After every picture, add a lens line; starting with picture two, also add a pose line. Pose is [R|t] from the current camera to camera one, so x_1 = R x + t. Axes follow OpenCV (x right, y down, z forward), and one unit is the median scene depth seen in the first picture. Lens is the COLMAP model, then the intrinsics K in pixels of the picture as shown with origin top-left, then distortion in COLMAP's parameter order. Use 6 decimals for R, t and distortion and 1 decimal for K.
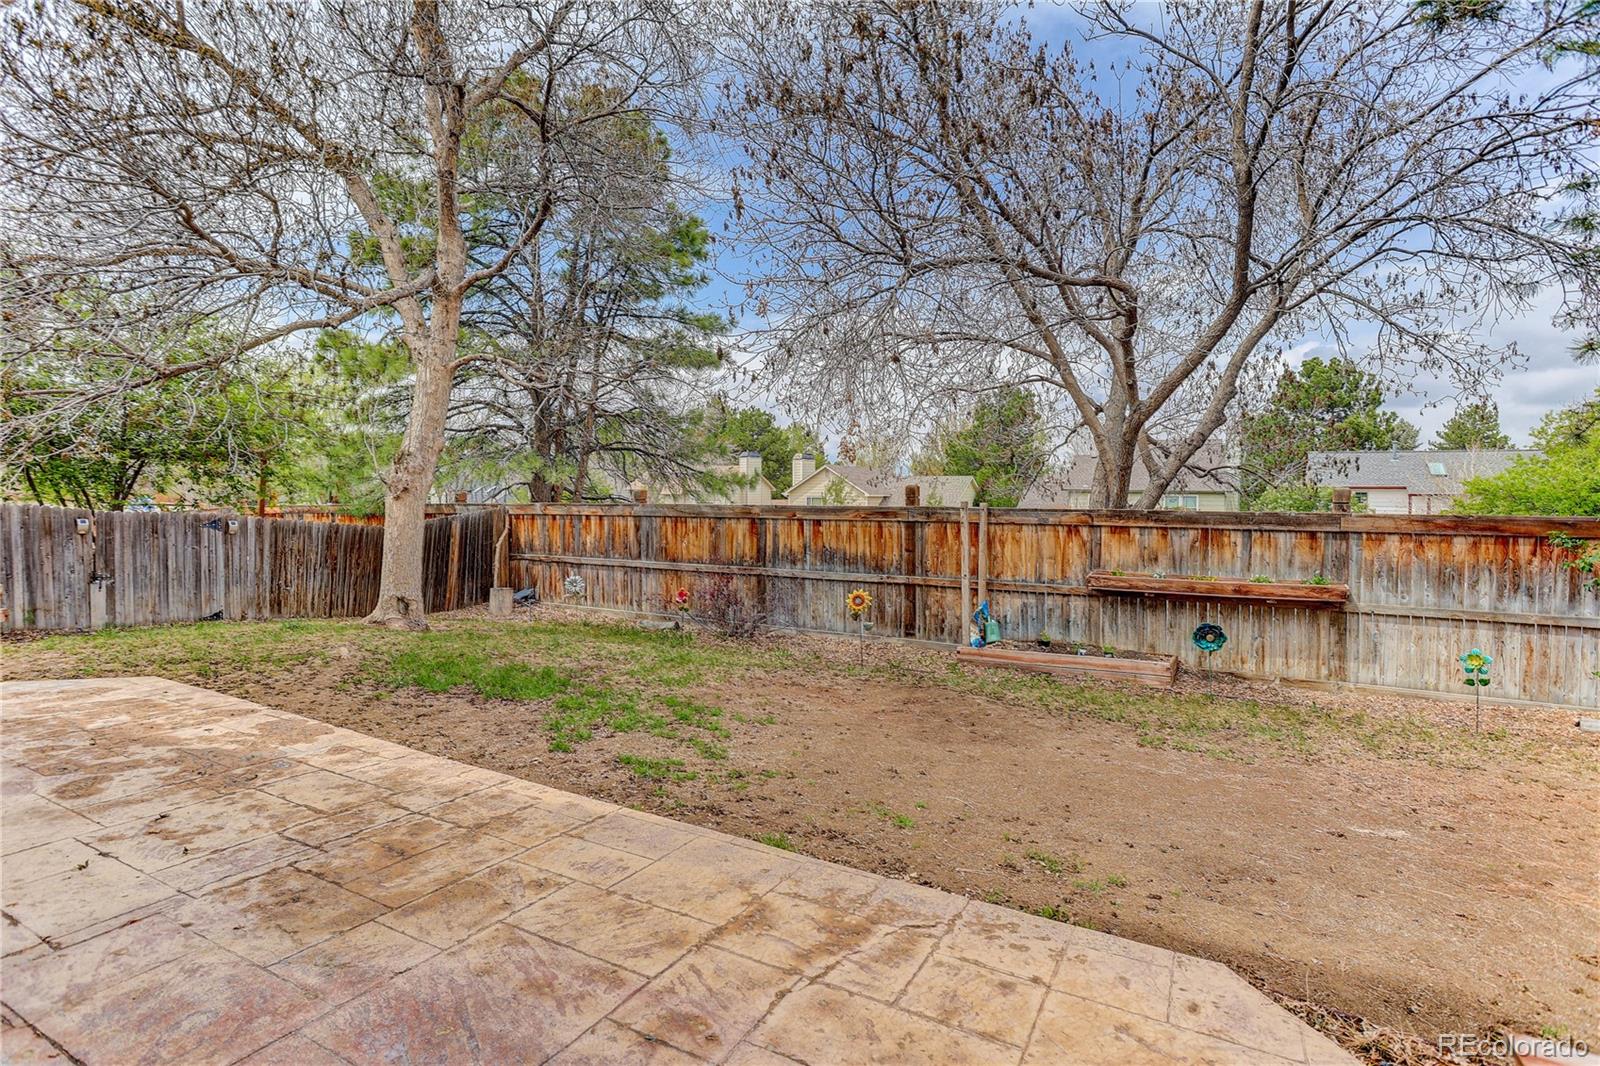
lens RADIAL K [[806.6, 0, 800.0], [0, 806.6, 533.0], [0, 0, 1]] dist [-0.051867, 0.040088]
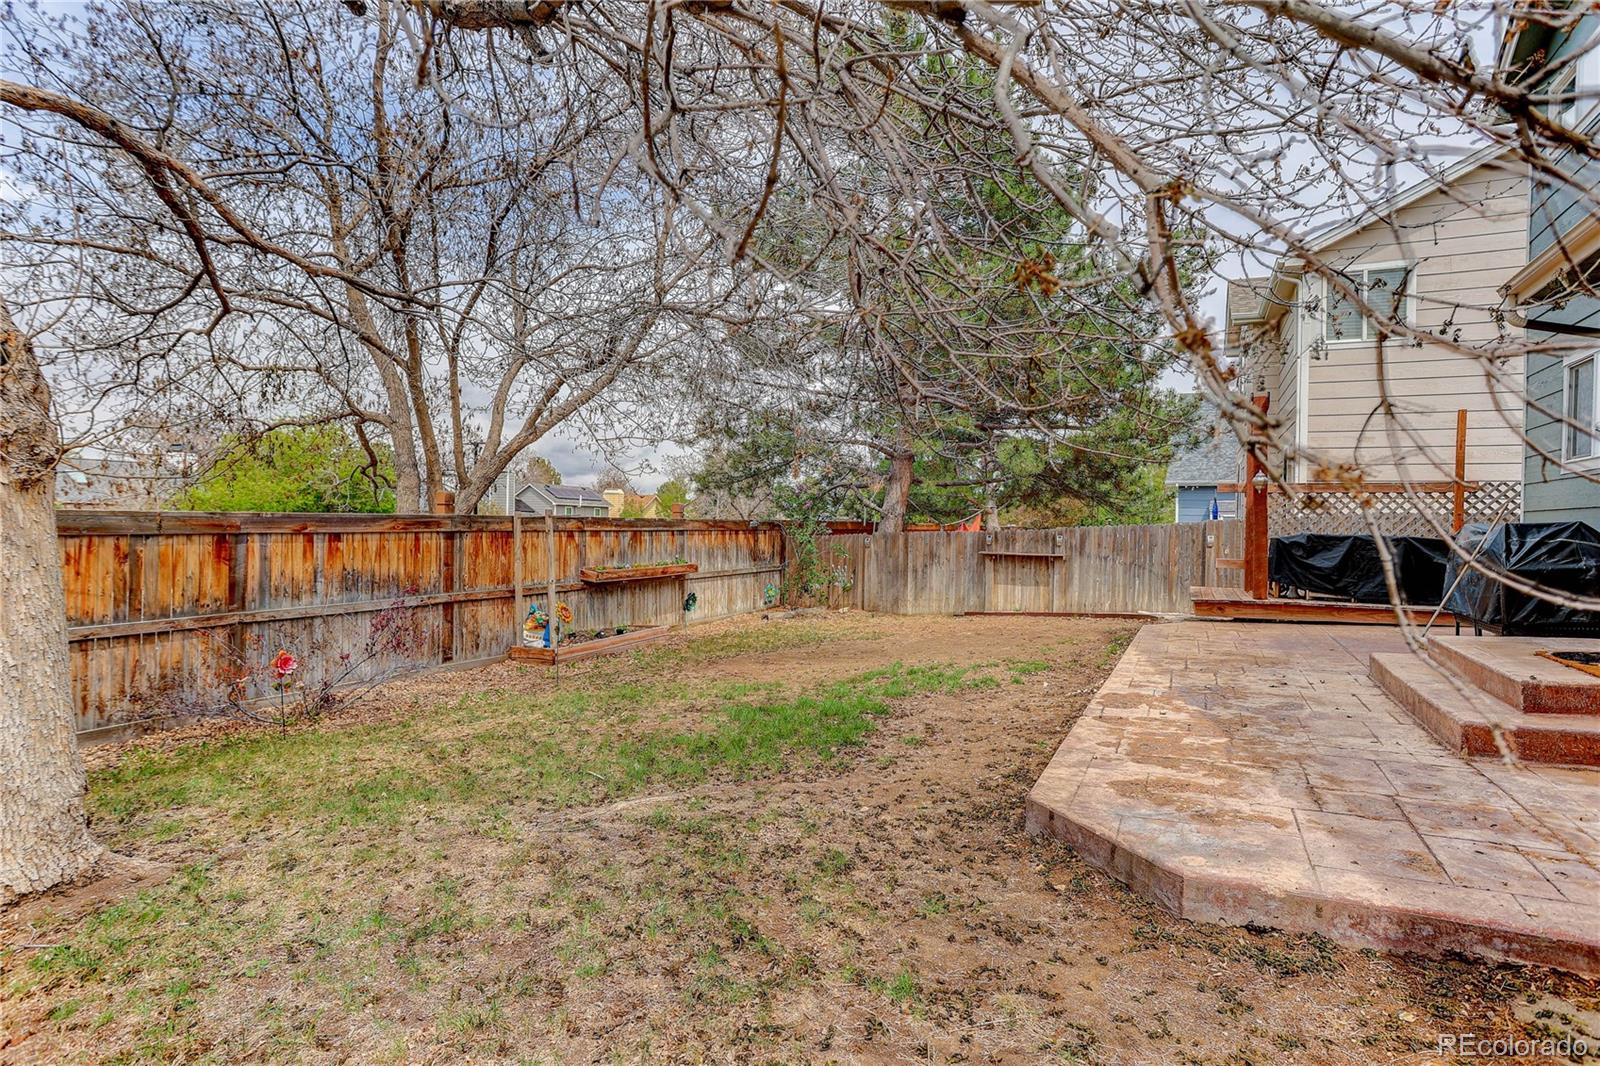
lens RADIAL K [[806.6, 0, 800.0], [0, 806.6, 533.0], [0, 0, 1]] dist [-0.051867, 0.040088]
pose [[-0.054388, -0.018244, 0.998353, -0.837656], [0.039267, 0.999021, 0.020396, -0.016992], [-0.997748, 0.040311, -0.053618, 0.723390]]
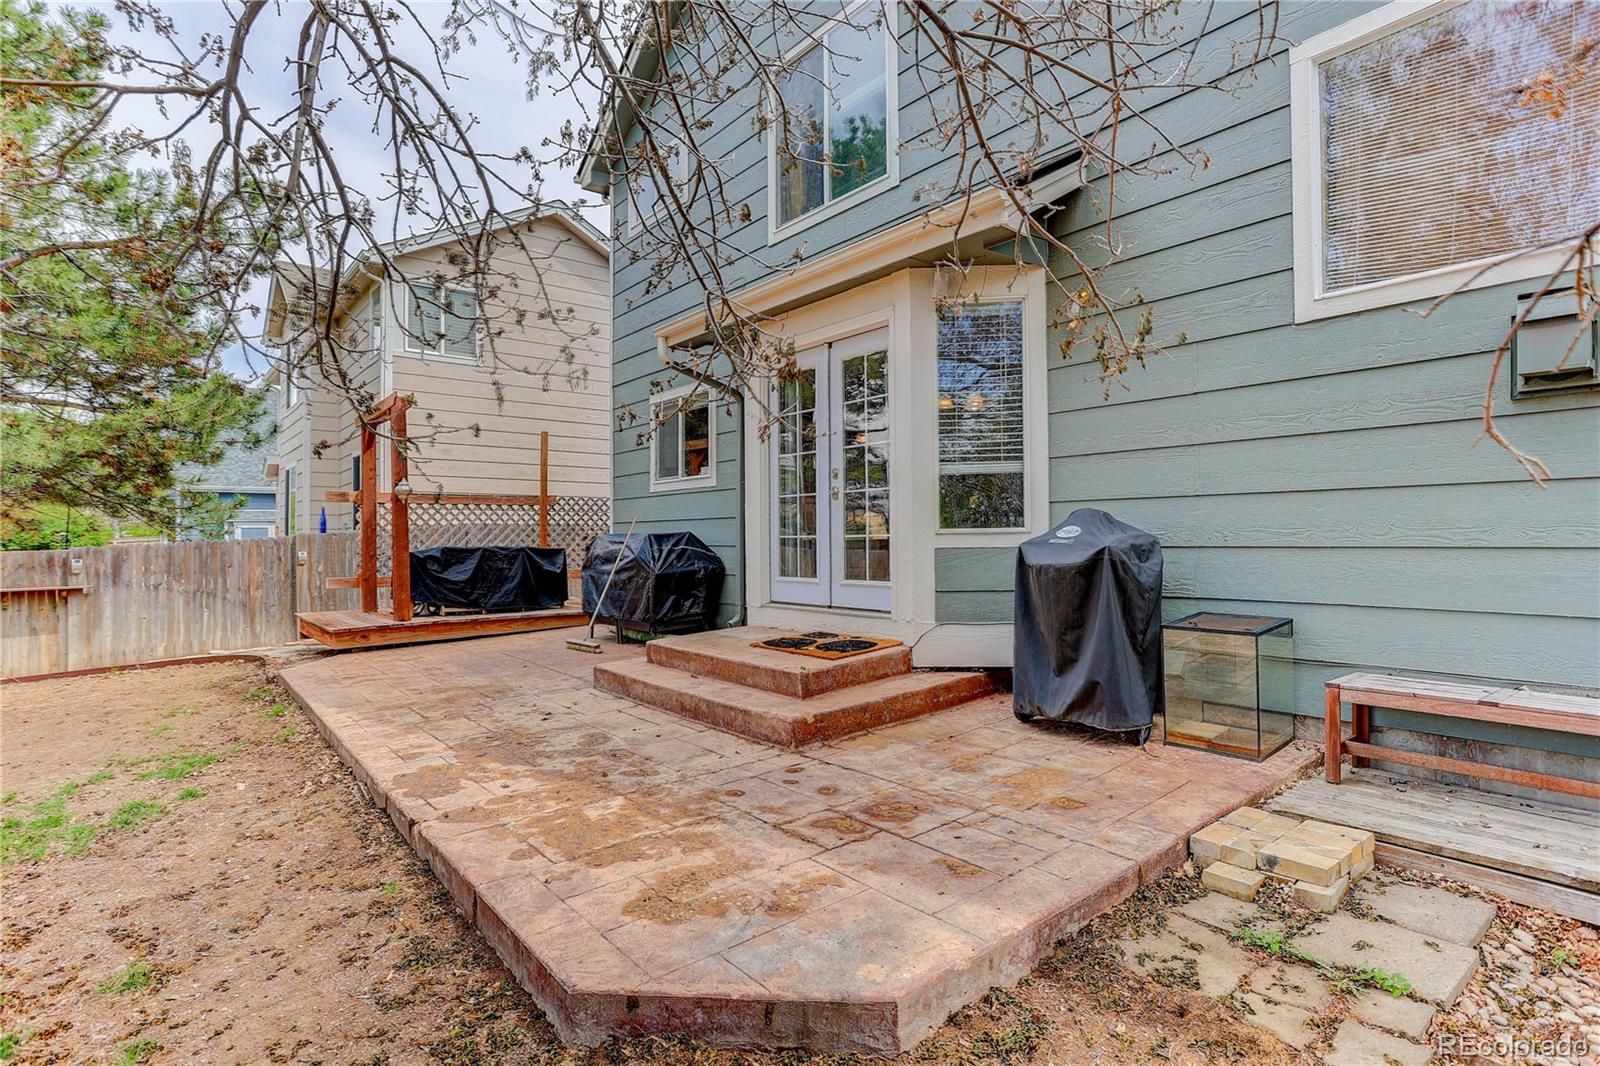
lens RADIAL K [[830.2, 0, 800.1], [0, 830.2, 511.4], [0, 0, 1]] dist [-0.047187, 0.026459]
pose [[-0.928394, 0.014070, 0.371332, -0.633226], [0.024537, 0.999423, 0.023478, -0.026043], [-0.370787, 0.030908, -0.928203, 0.792936]]
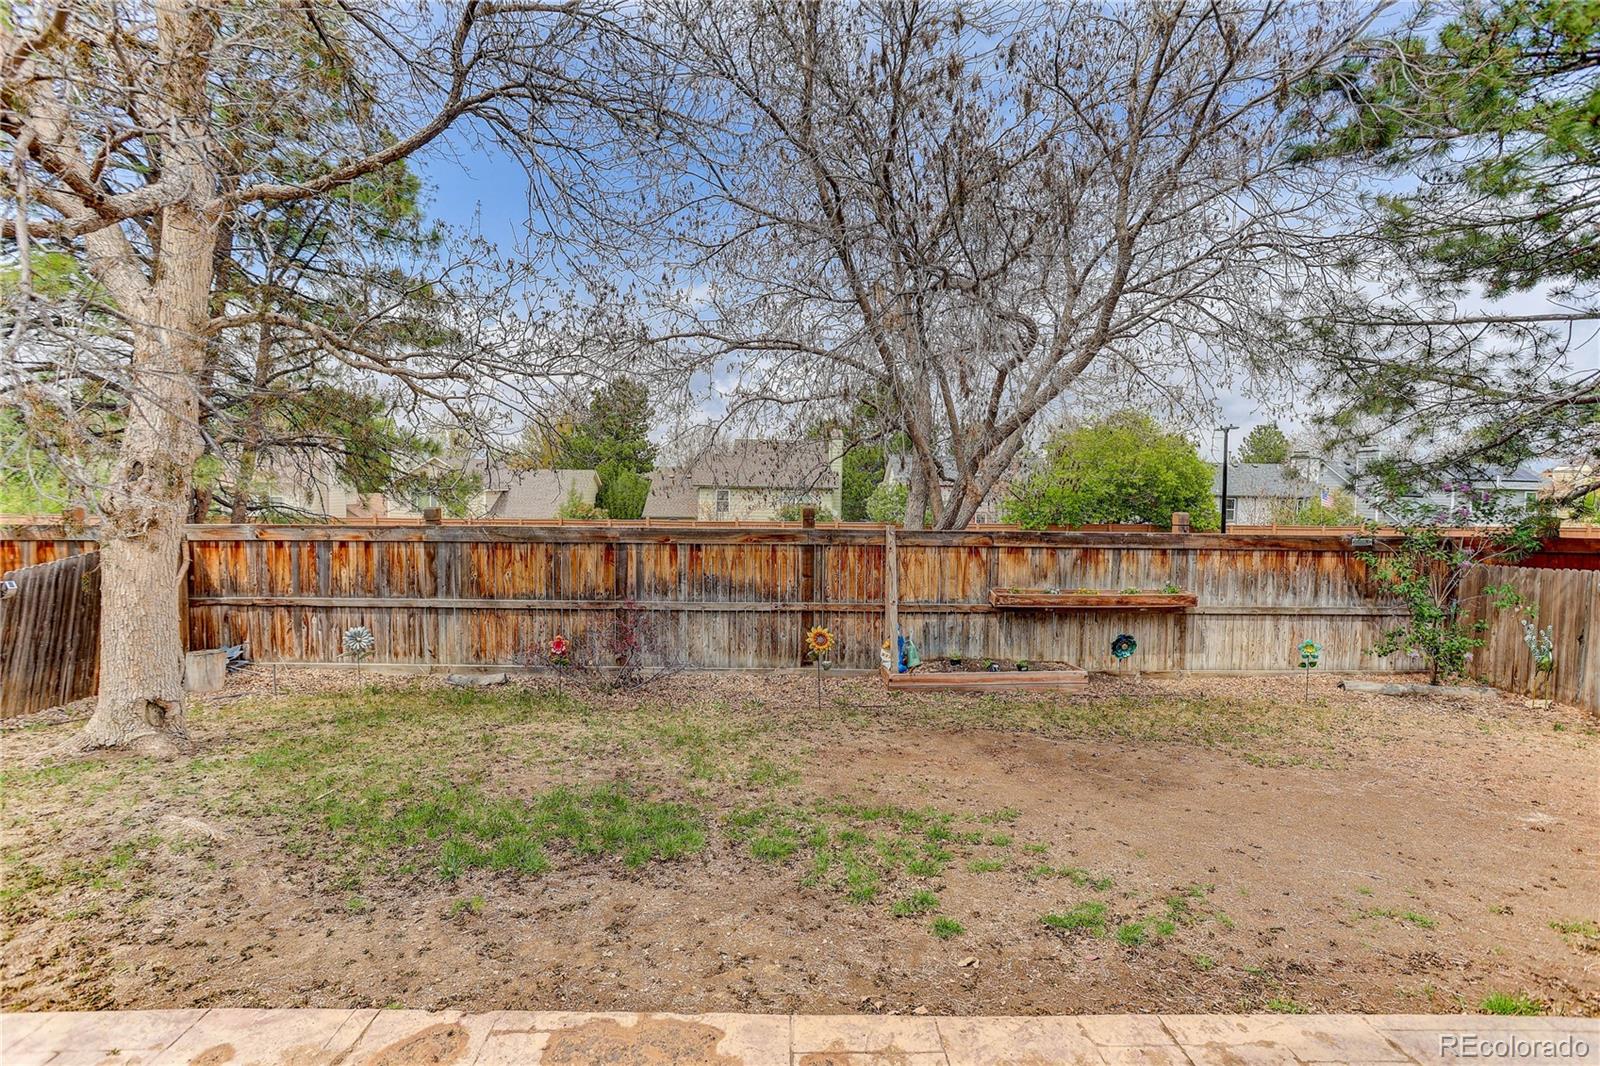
lens RADIAL K [[787.5, 0, 815.2], [0, 787.5, 538.7], [0, 0, 1]] dist [-0.064737, 0.048146]
pose [[0.855210, -0.027792, 0.517537, -0.364166], [0.016957, 0.999527, 0.025655, -0.049231], [-0.518005, -0.013165, 0.855276, 0.227907]]
